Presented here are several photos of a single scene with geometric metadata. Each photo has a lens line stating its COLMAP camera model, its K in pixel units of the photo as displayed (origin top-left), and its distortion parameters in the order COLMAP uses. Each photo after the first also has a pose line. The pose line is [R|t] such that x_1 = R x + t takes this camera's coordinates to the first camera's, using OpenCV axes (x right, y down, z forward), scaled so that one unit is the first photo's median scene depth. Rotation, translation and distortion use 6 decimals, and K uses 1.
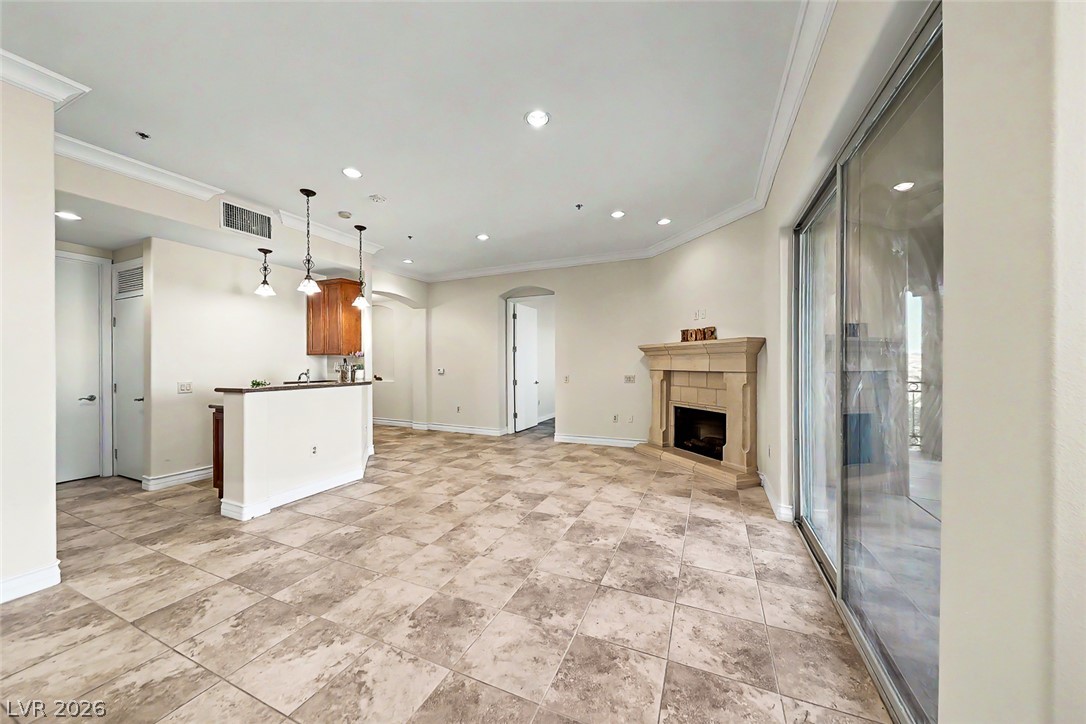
lens RADIAL K [[379.3, 0, 540.0], [0, 379.3, 362.0], [0, 0, 1]] dist [0.000788, -0.000083]
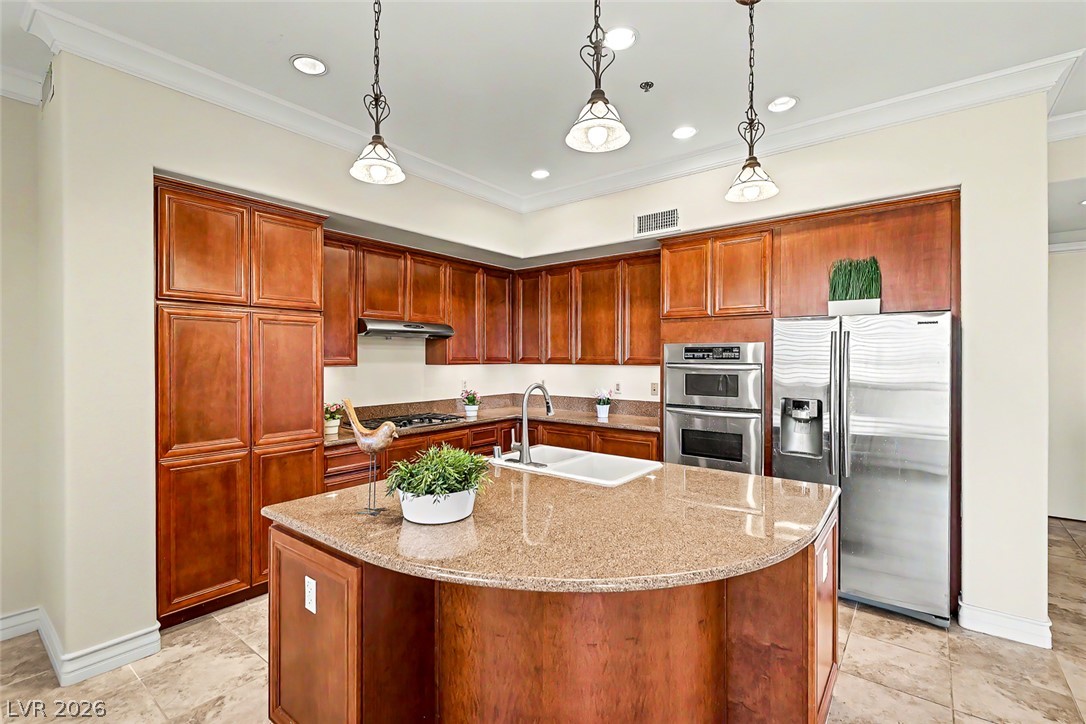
lens RADIAL K [[487.9, 0, 539.4], [0, 487.9, 359.8], [0, 0, 1]] dist [0.002629, -0.000178]
pose [[-0.237458, 0.005841, -0.971380, 0.045139], [0.006451, 0.999969, 0.004436, -0.047019], [0.971376, -0.005213, -0.237489, 0.081897]]
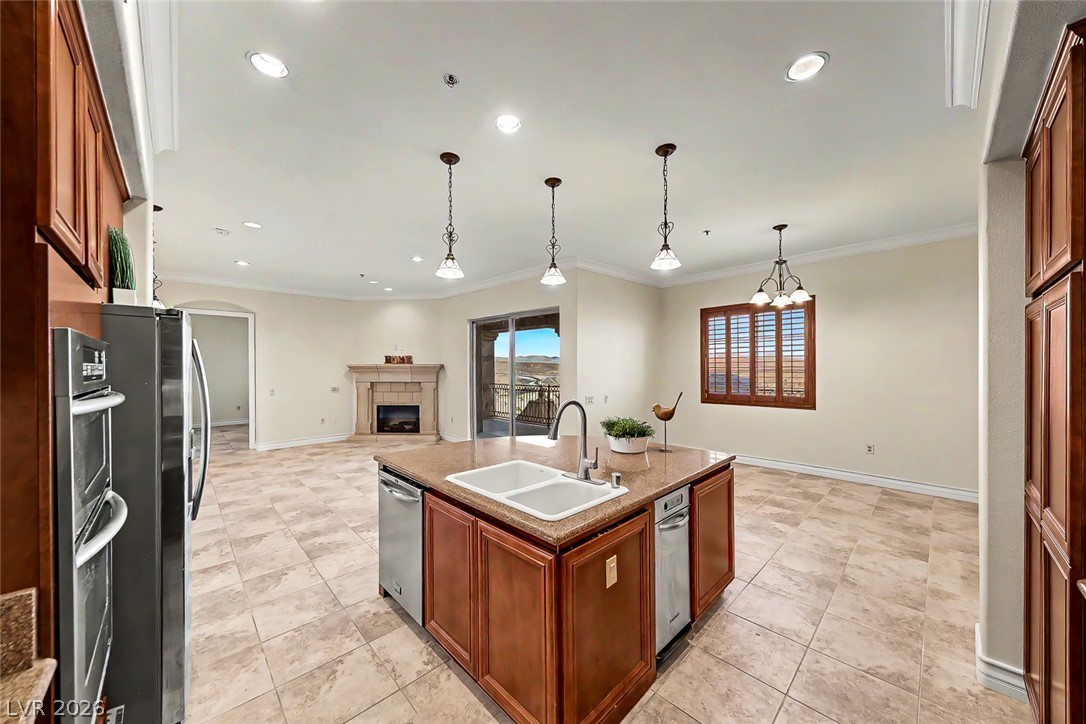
lens RADIAL K [[381.6, 0, 543.7], [0, 381.6, 367.9], [0, 0, 1]] dist [0.007417, -0.000219]
pose [[0.366602, -0.001606, 0.930377, -1.035490], [-0.003164, 0.999991, 0.002972, -0.050334], [-0.930373, -0.004034, 0.366593, -0.216410]]
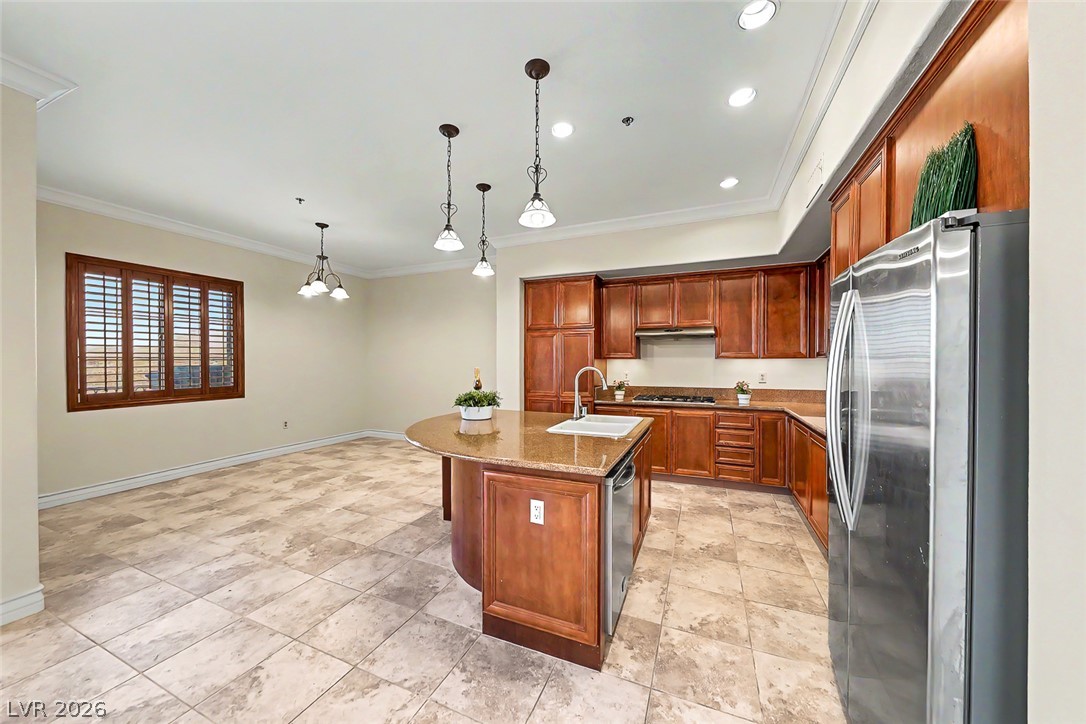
lens RADIAL K [[380.4, 0, 538.1], [0, 380.4, 366.1], [0, 0, 1]] dist [0.001867, 0.000025]
pose [[-0.999894, 0.002976, -0.014280, -0.475089], [0.002929, 0.999990, 0.003342, -0.015777], [0.014290, 0.003300, -0.999892, 0.684260]]
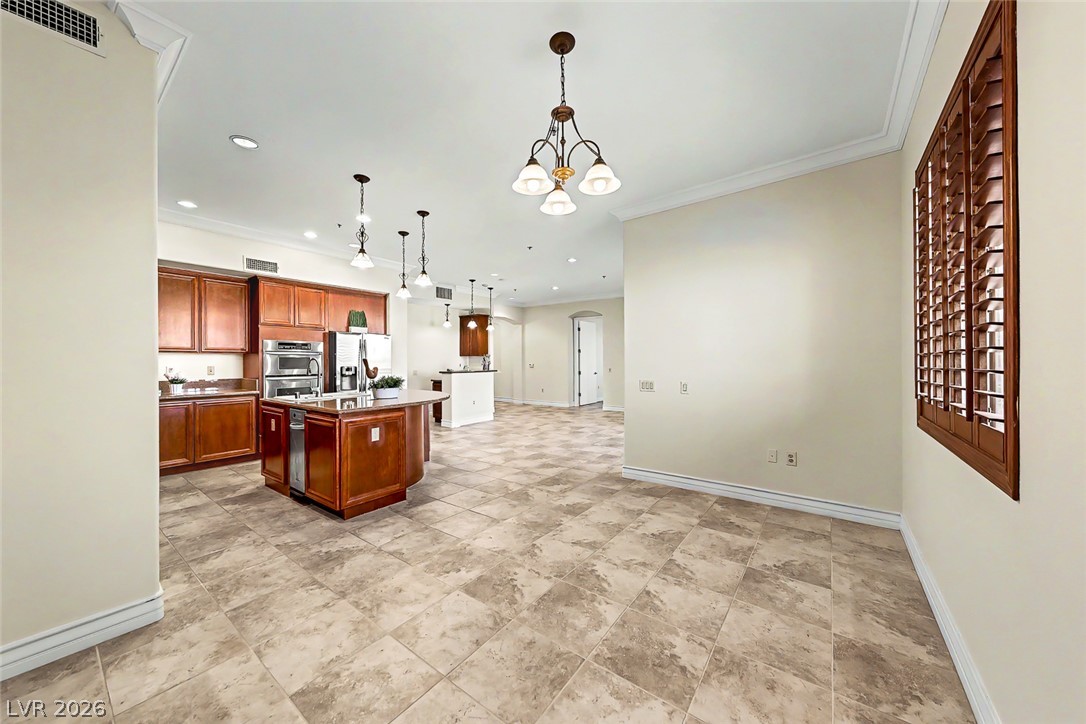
lens RADIAL K [[385.5, 0, 535.1], [0, 385.5, 362.5], [0, 0, 1]] dist [0.021487, 0.000022]
pose [[0.972183, -0.000036, -0.234224, 0.215172], [0.002749, 0.999933, 0.011255, -0.010243], [0.234208, -0.011586, 0.972117, -0.931477]]
